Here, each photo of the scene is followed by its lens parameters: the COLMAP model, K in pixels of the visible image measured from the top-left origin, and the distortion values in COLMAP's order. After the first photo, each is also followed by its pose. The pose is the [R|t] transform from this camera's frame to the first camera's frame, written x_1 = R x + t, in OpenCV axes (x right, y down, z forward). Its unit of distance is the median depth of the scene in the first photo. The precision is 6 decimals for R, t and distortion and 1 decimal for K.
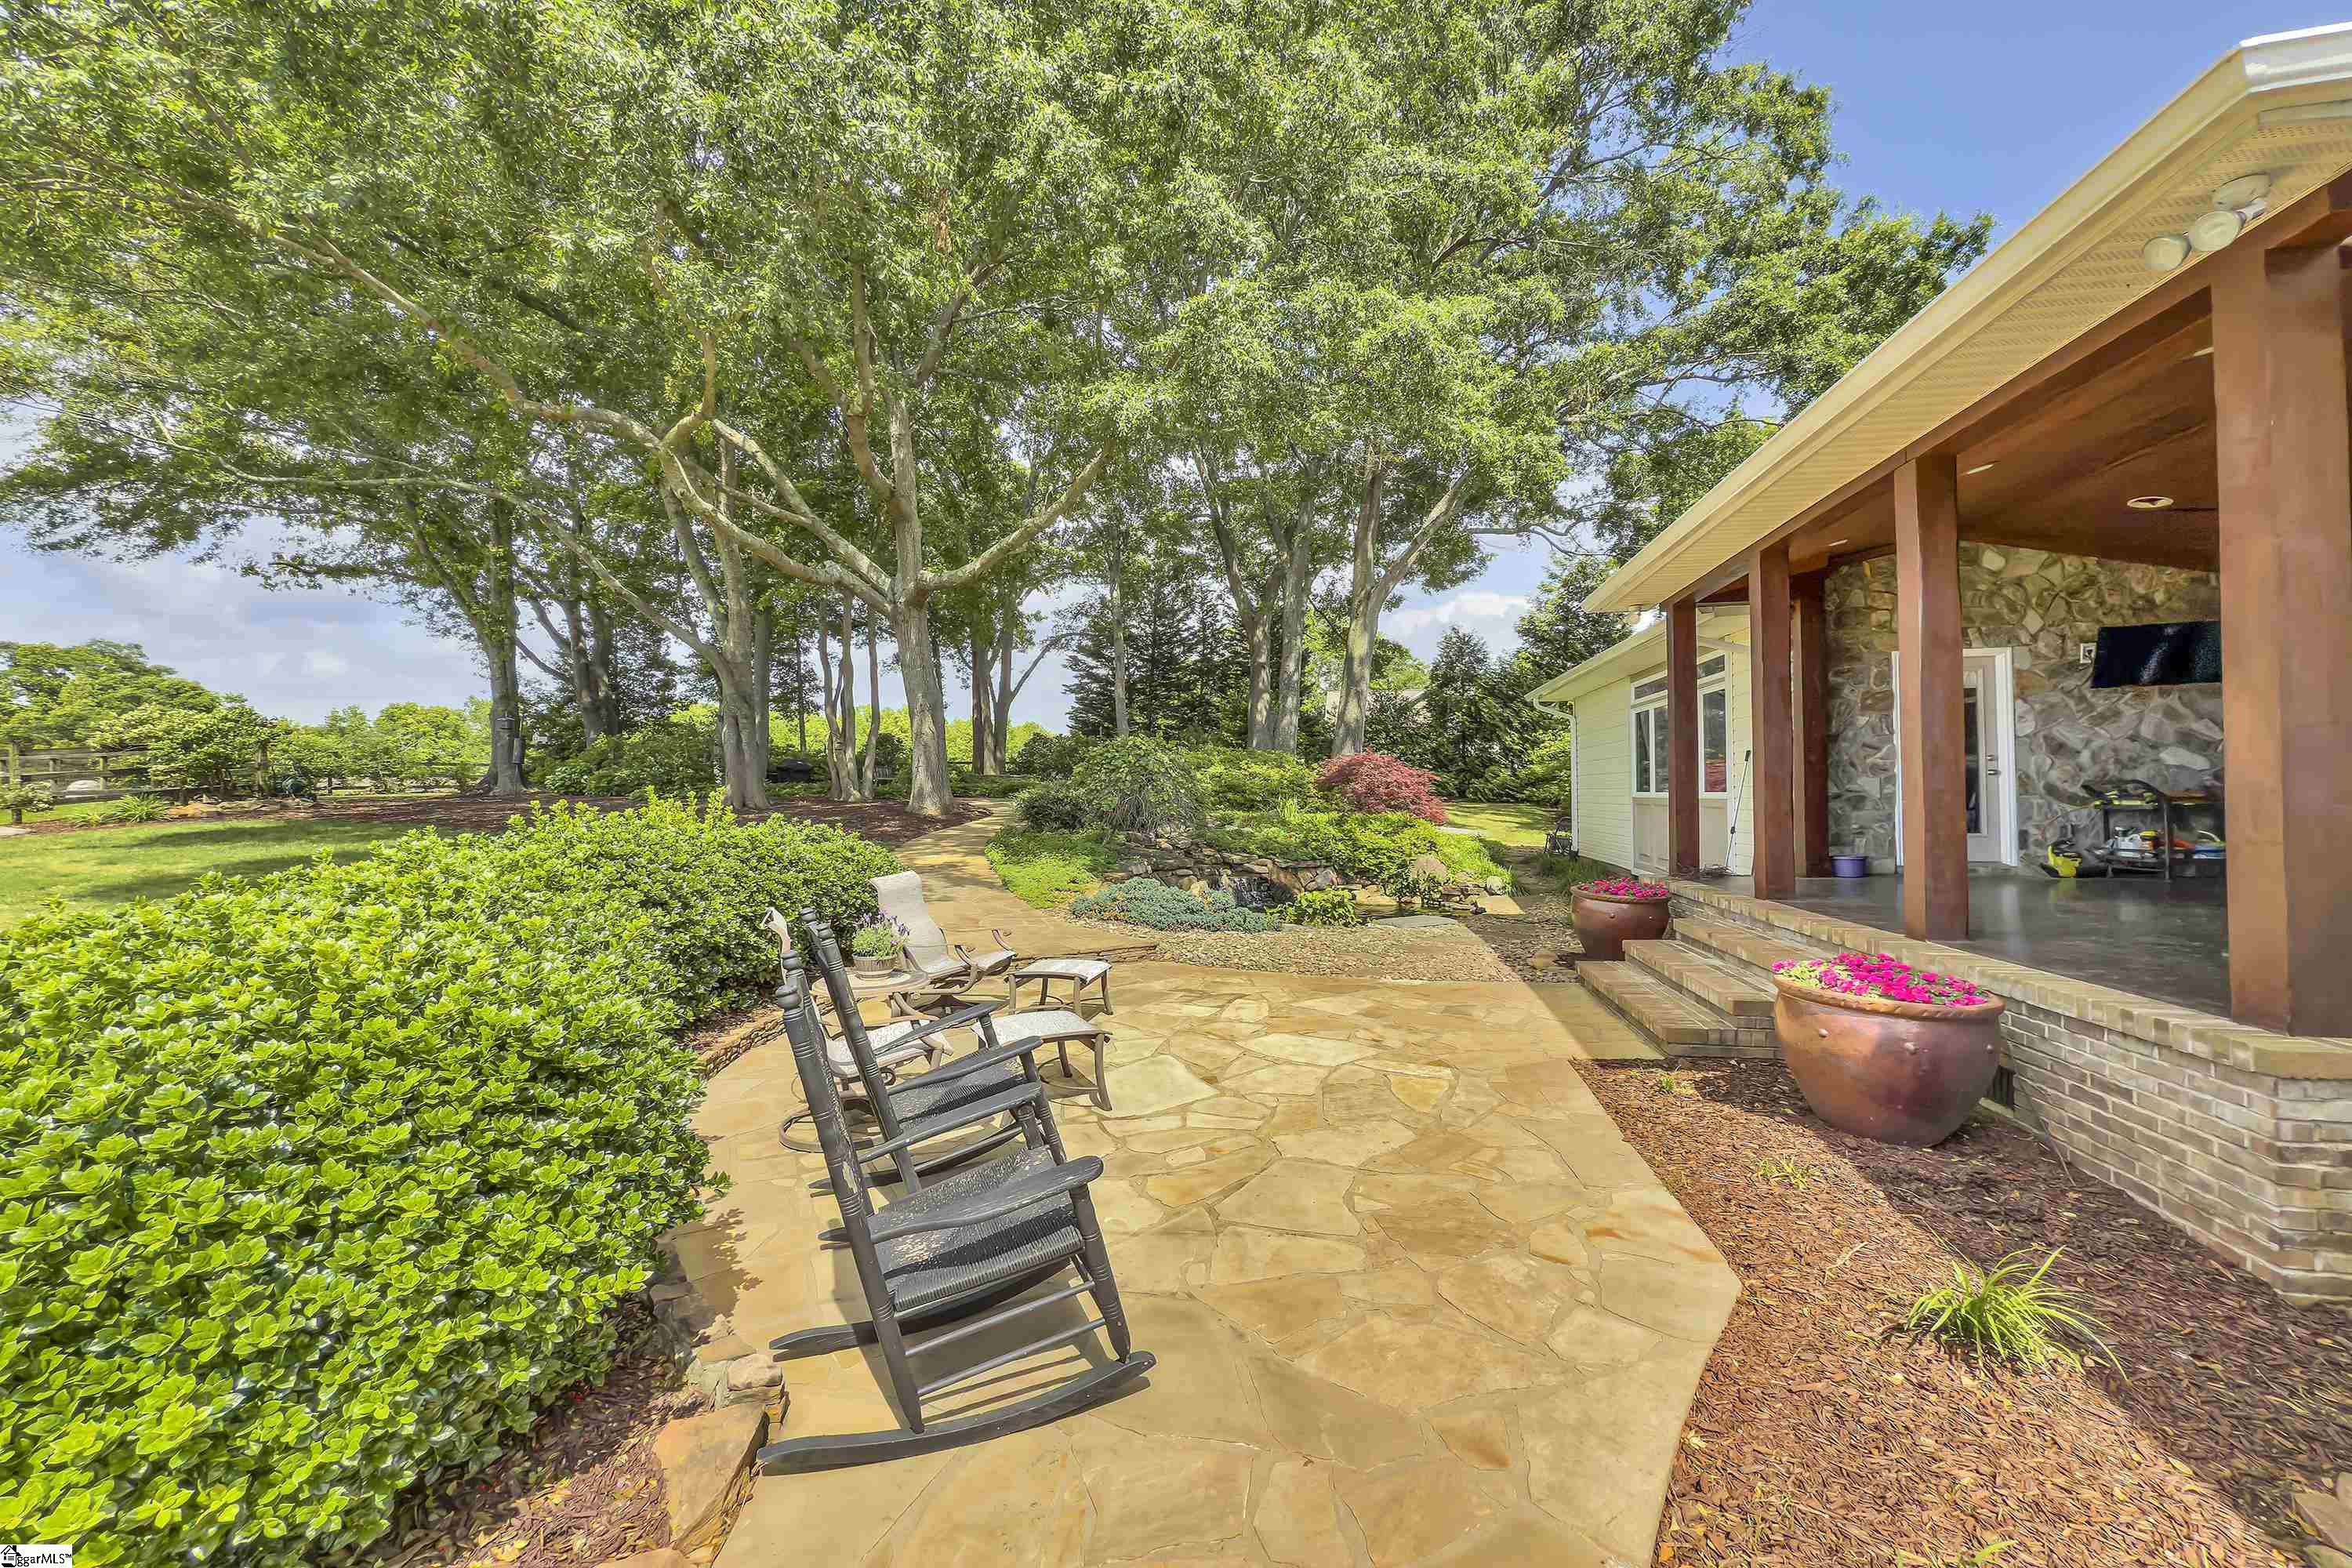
lens RADIAL K [[930.2, 0, 1174.4], [0, 930.2, 771.8], [0, 0, 1]] dist [-0.000441, -0.000037]
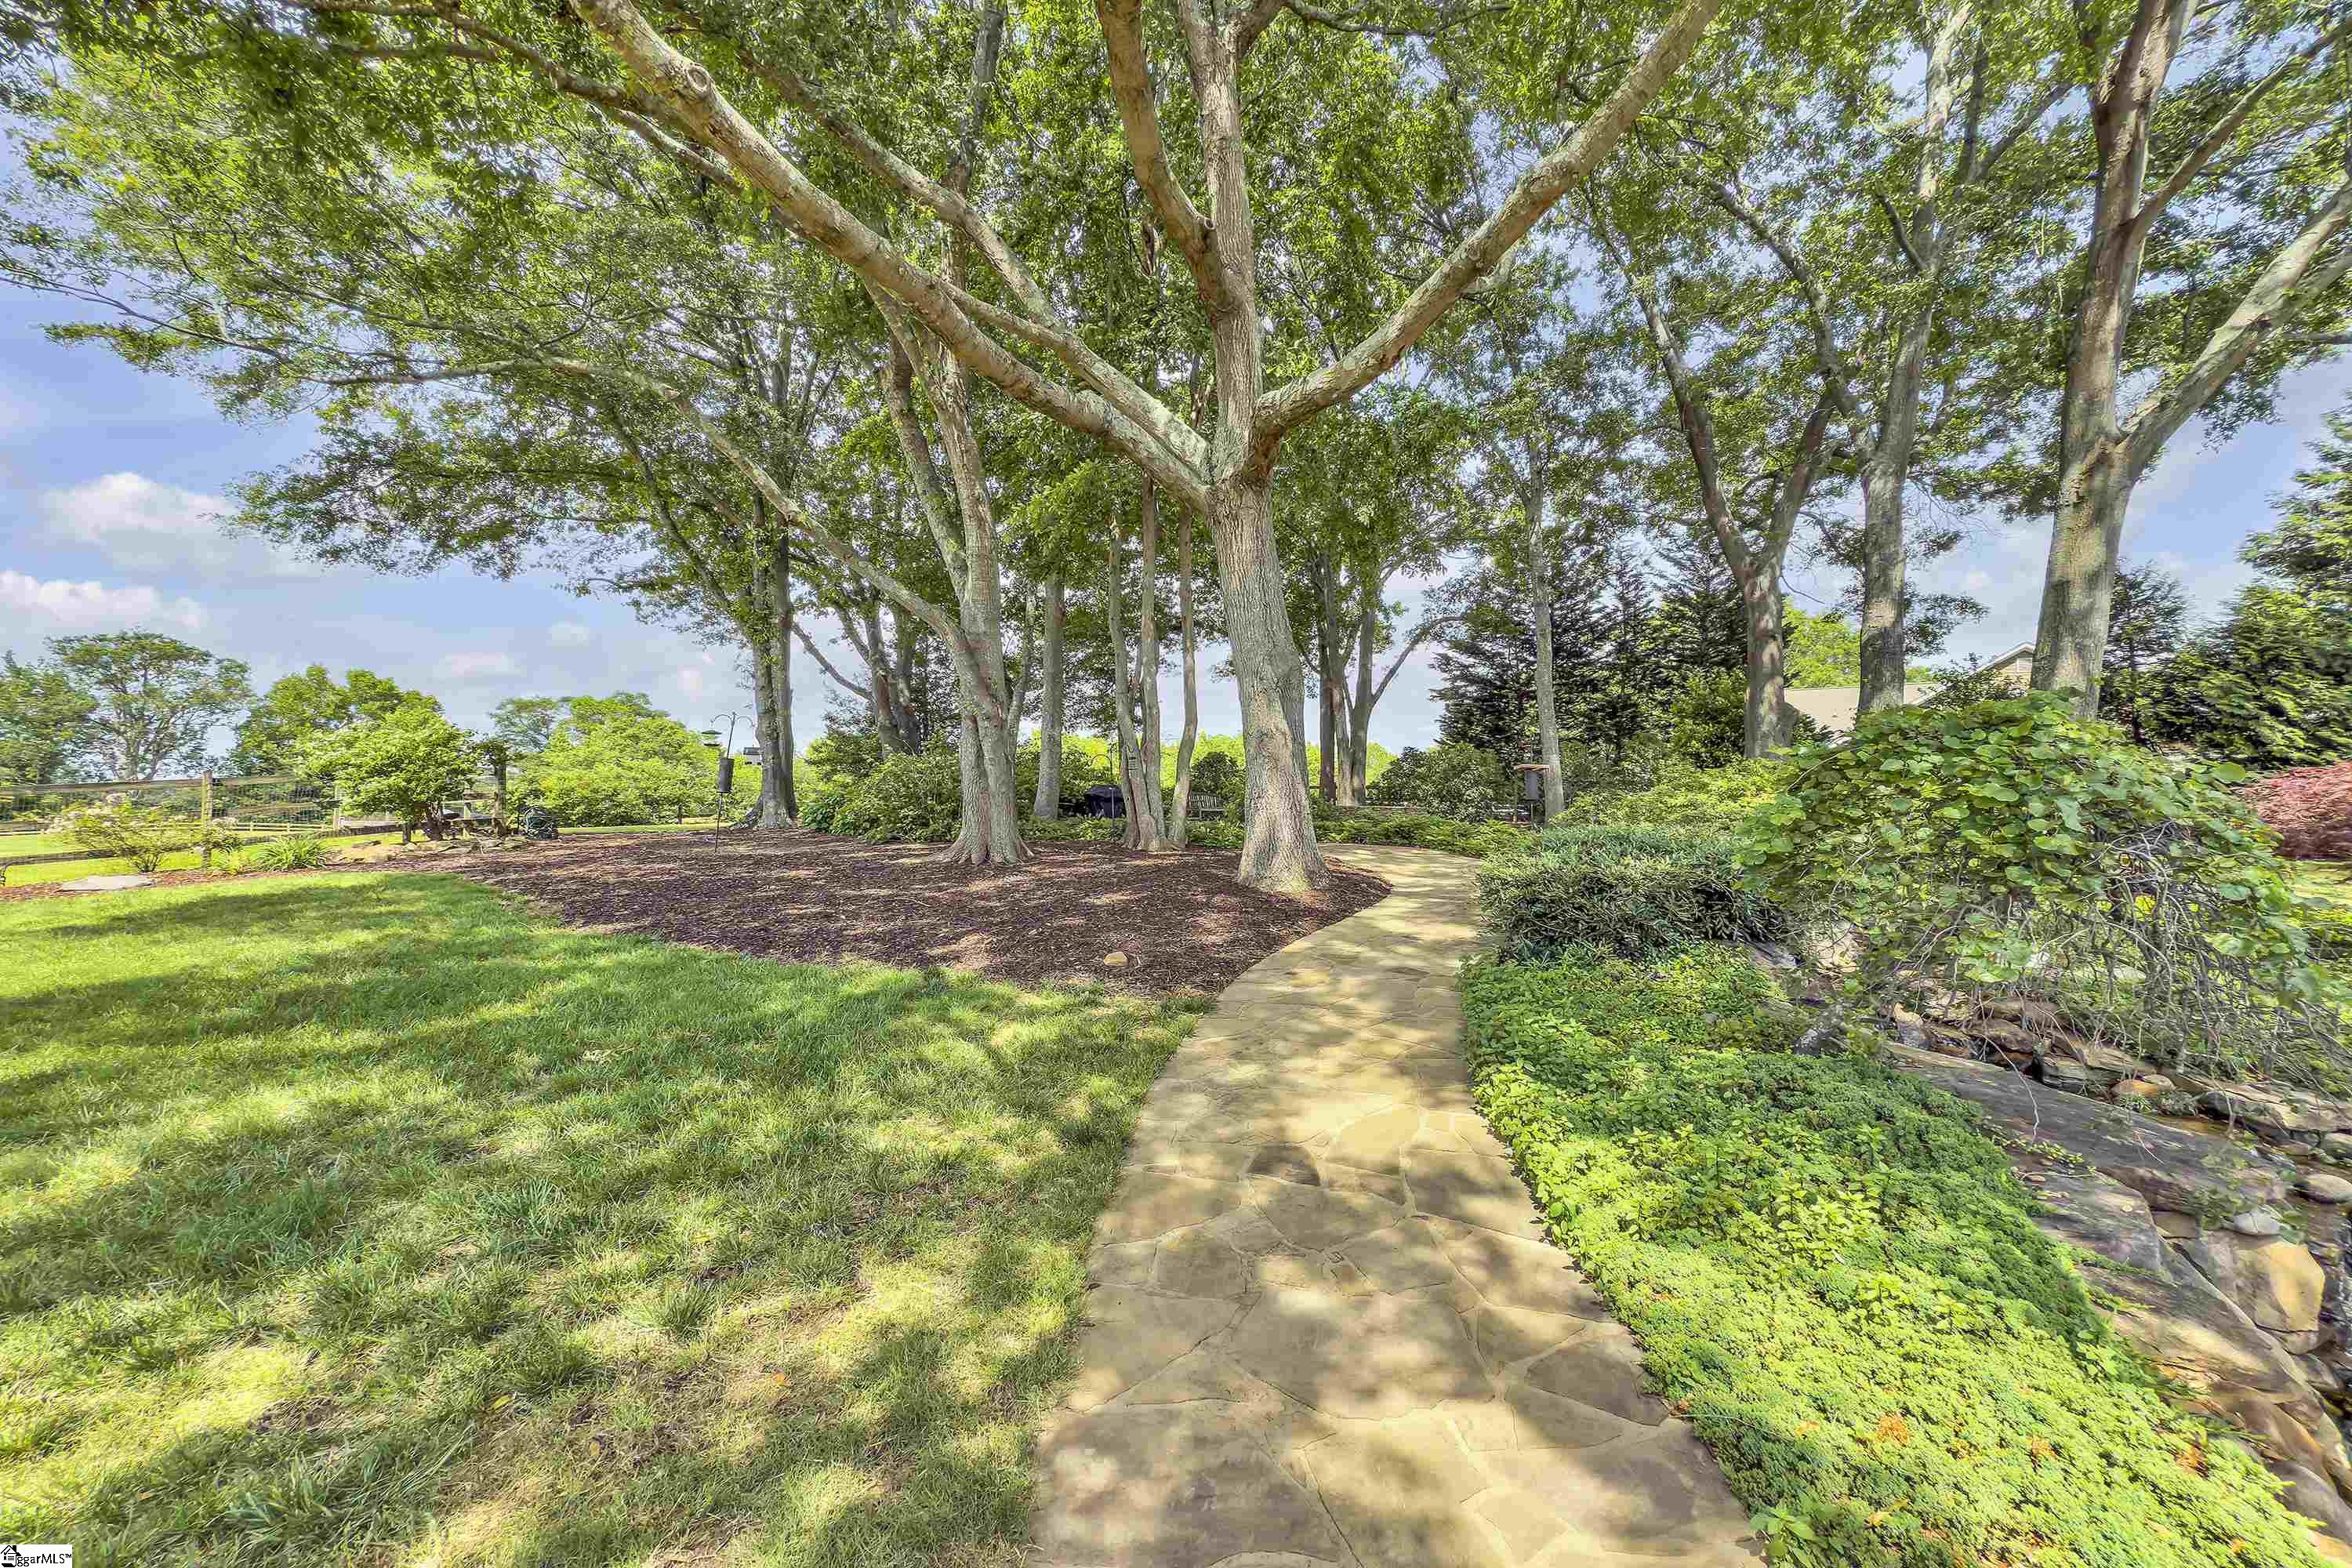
lens RADIAL K [[930.2, 0, 1174.4], [0, 930.2, 771.8], [0, 0, 1]] dist [-0.000441, -0.000037]
pose [[0.938021, -0.014095, -0.346293, -0.058206], [0.003938, 0.999542, -0.030015, -0.000578], [0.346557, 0.026791, 0.937646, 0.205999]]
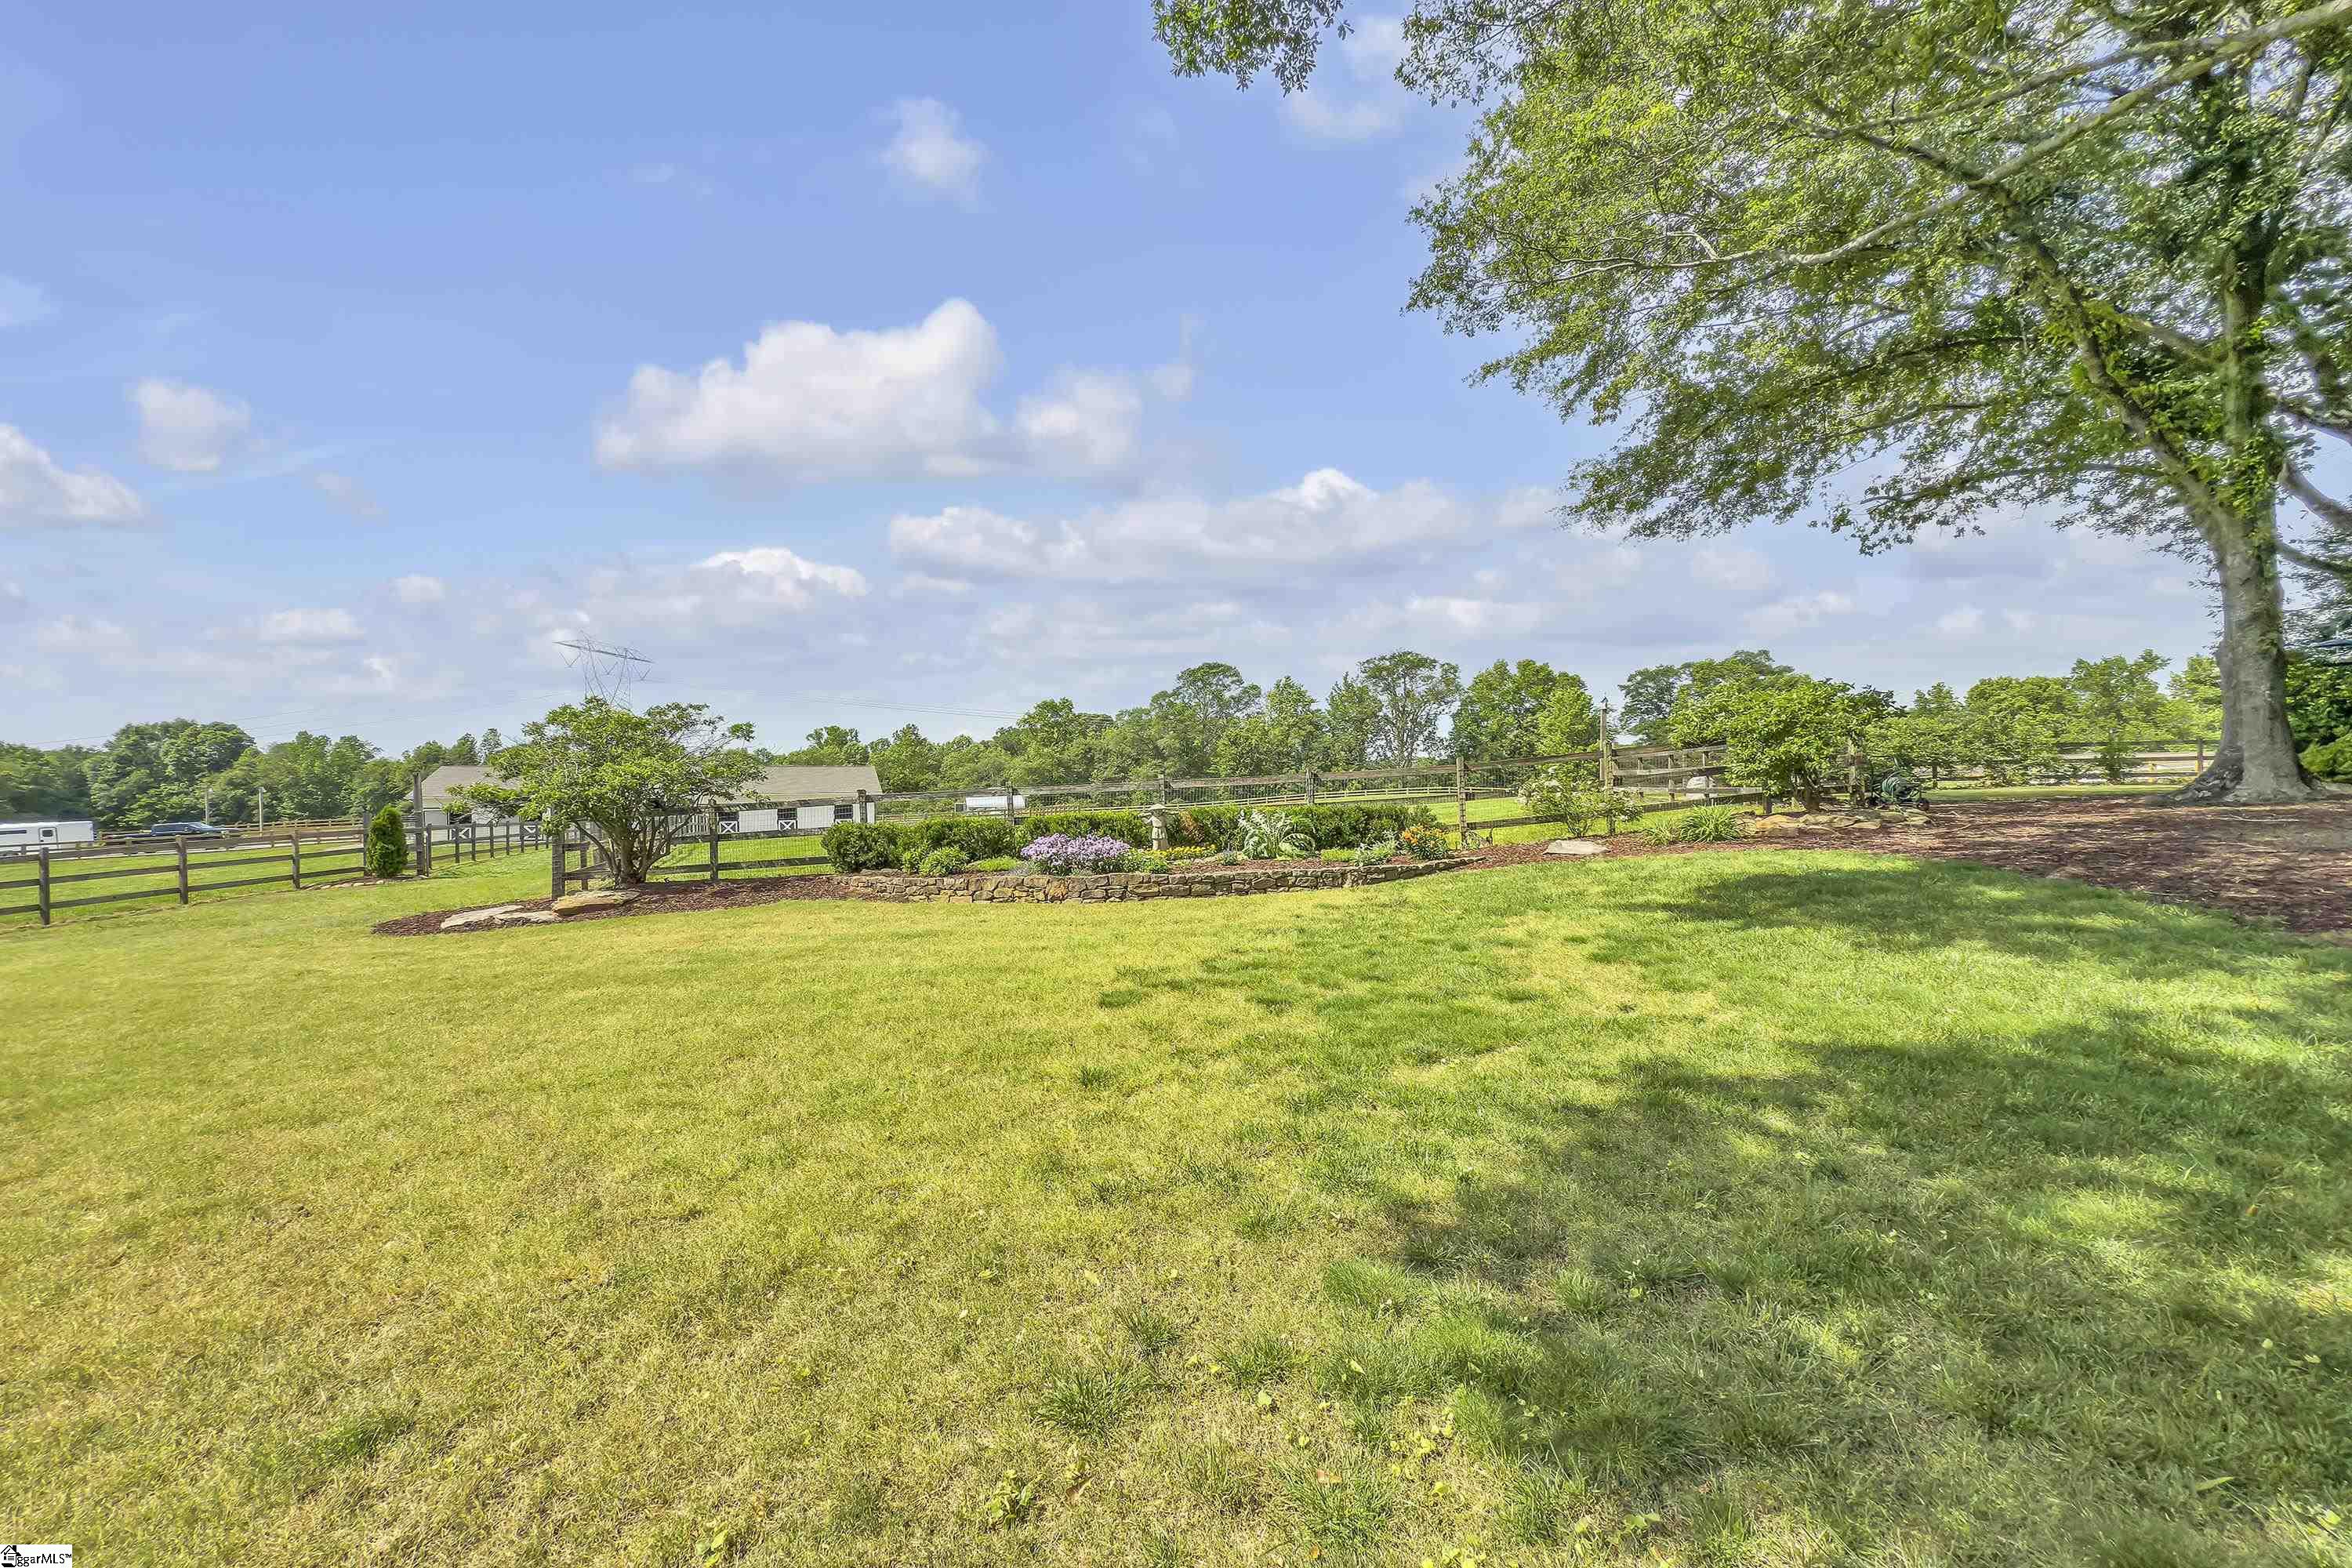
lens RADIAL K [[943.8, 0, 1176.0], [0, 943.8, 784.0], [0, 0, 1]] dist [-0.001344, -0.000040]
pose [[0.159114, -0.001658, -0.987259, -0.171139], [0.029654, 0.999555, 0.003100, -0.001716], [0.986815, -0.029770, 0.159093, 0.179343]]
